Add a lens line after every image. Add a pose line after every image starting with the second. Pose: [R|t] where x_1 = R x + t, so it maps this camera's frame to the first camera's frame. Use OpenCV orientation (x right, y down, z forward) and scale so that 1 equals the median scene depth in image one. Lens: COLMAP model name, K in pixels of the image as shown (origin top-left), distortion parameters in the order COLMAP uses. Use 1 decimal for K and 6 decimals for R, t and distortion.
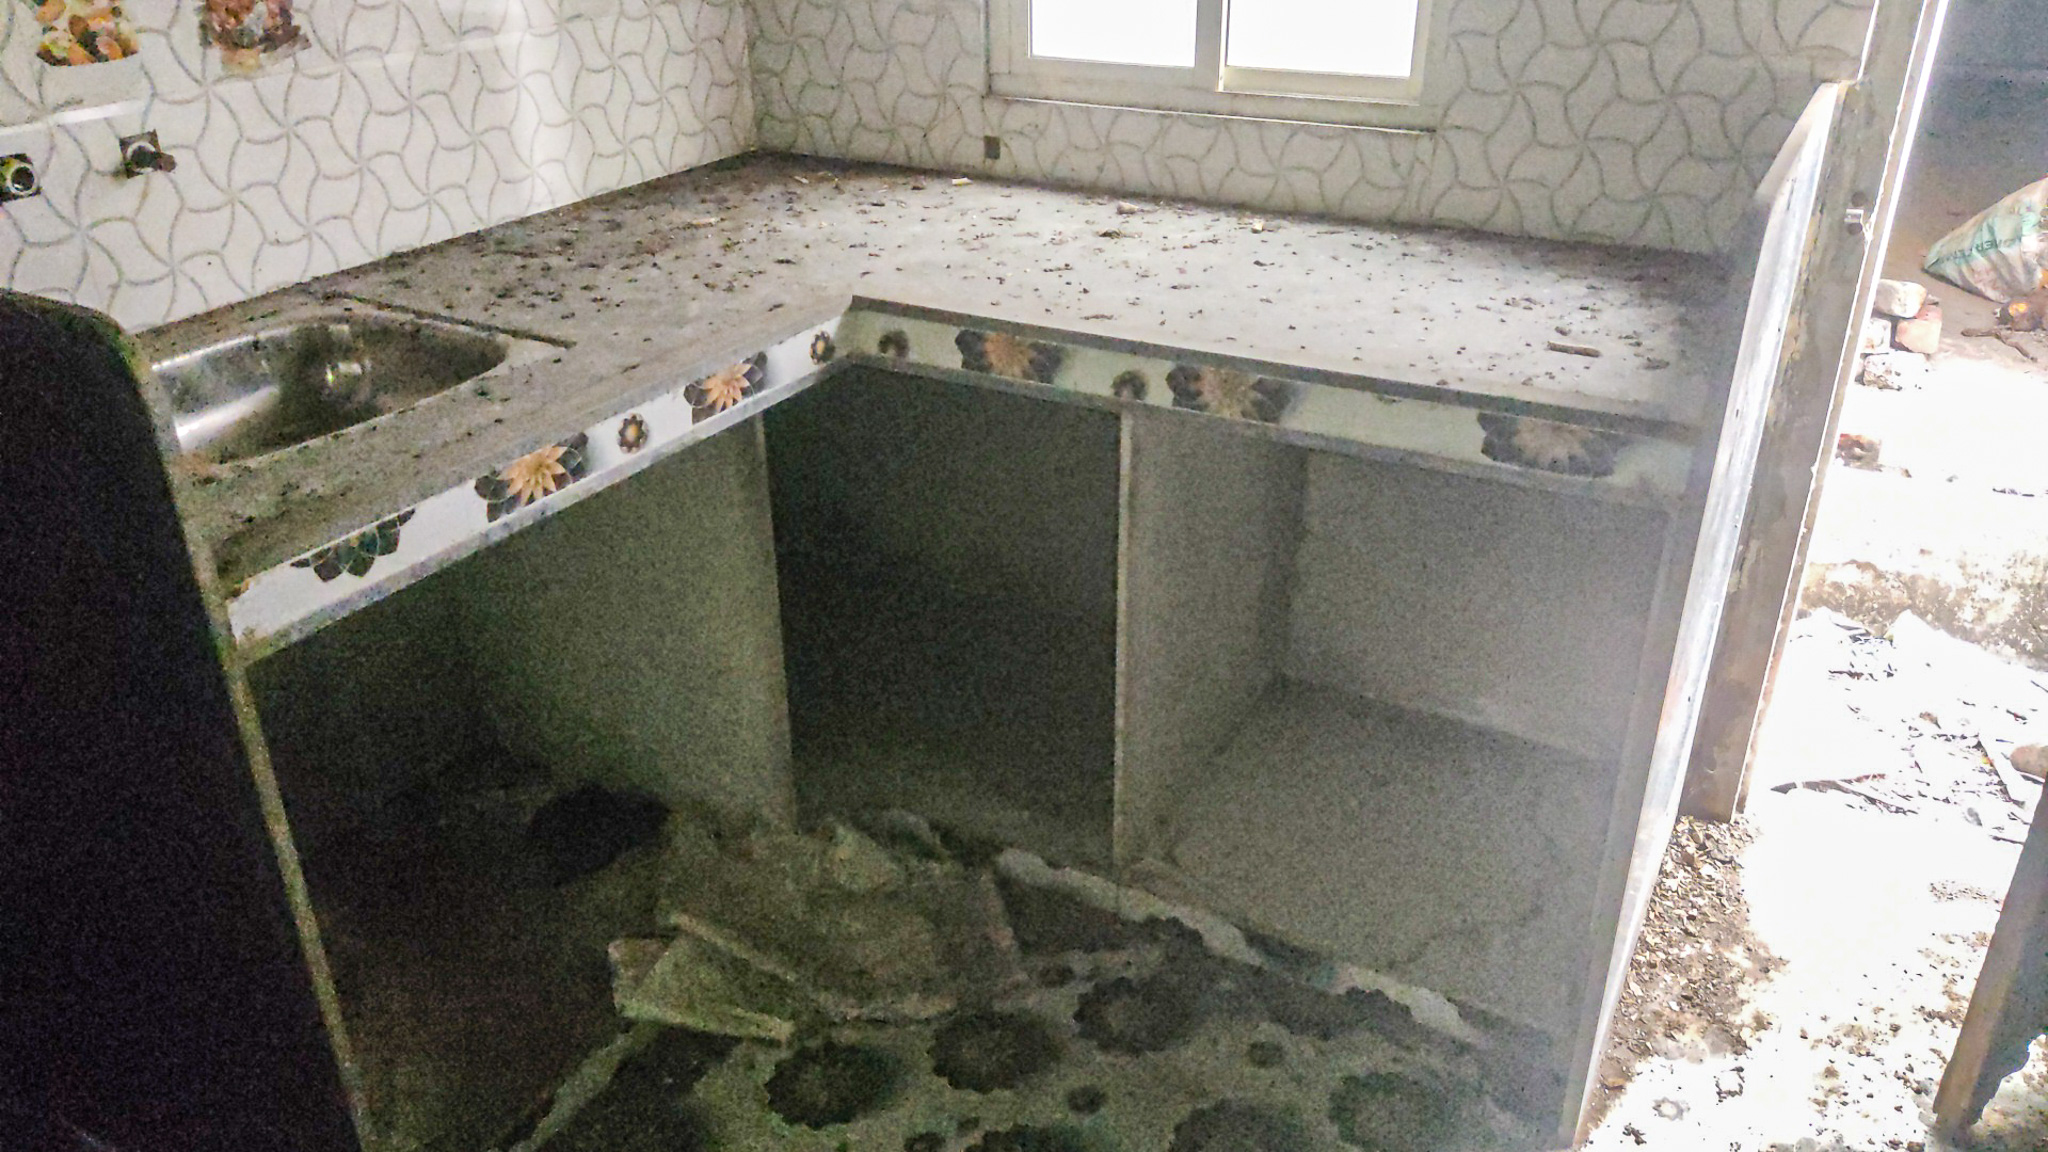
lens RADIAL K [[1541.5, 0, 1032.4], [0, 1541.5, 588.5], [0, 0, 1]] dist [0.075700, -0.066881]
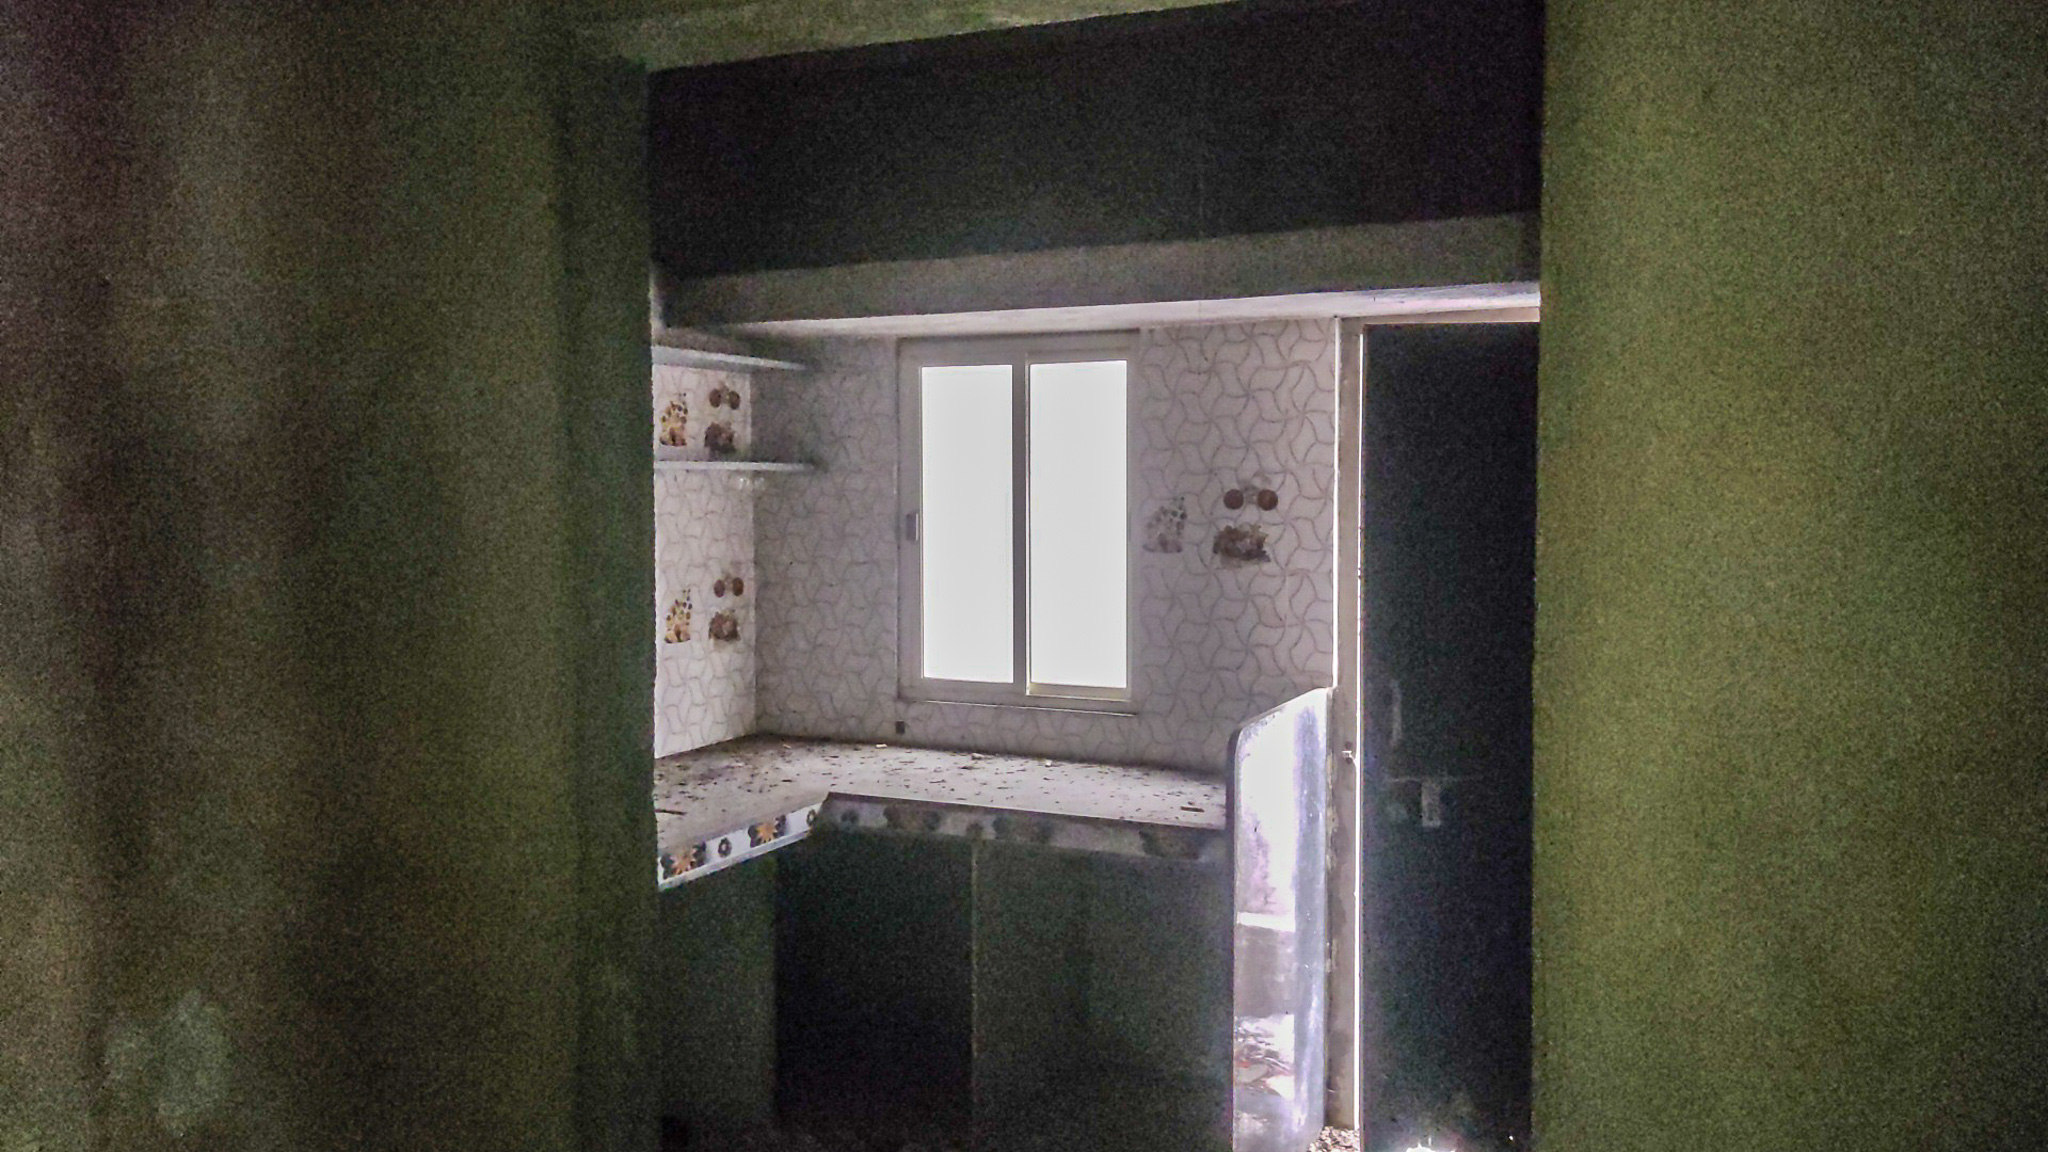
lens RADIAL K [[1541.5, 0, 1032.4], [0, 1541.5, 588.5], [0, 0, 1]] dist [0.075700, -0.066881]
pose [[0.997231, 0.005312, 0.074171, -0.008228], [0.024378, 0.918967, -0.393581, 0.286793], [-0.070251, 0.394300, 0.916293, -0.731541]]
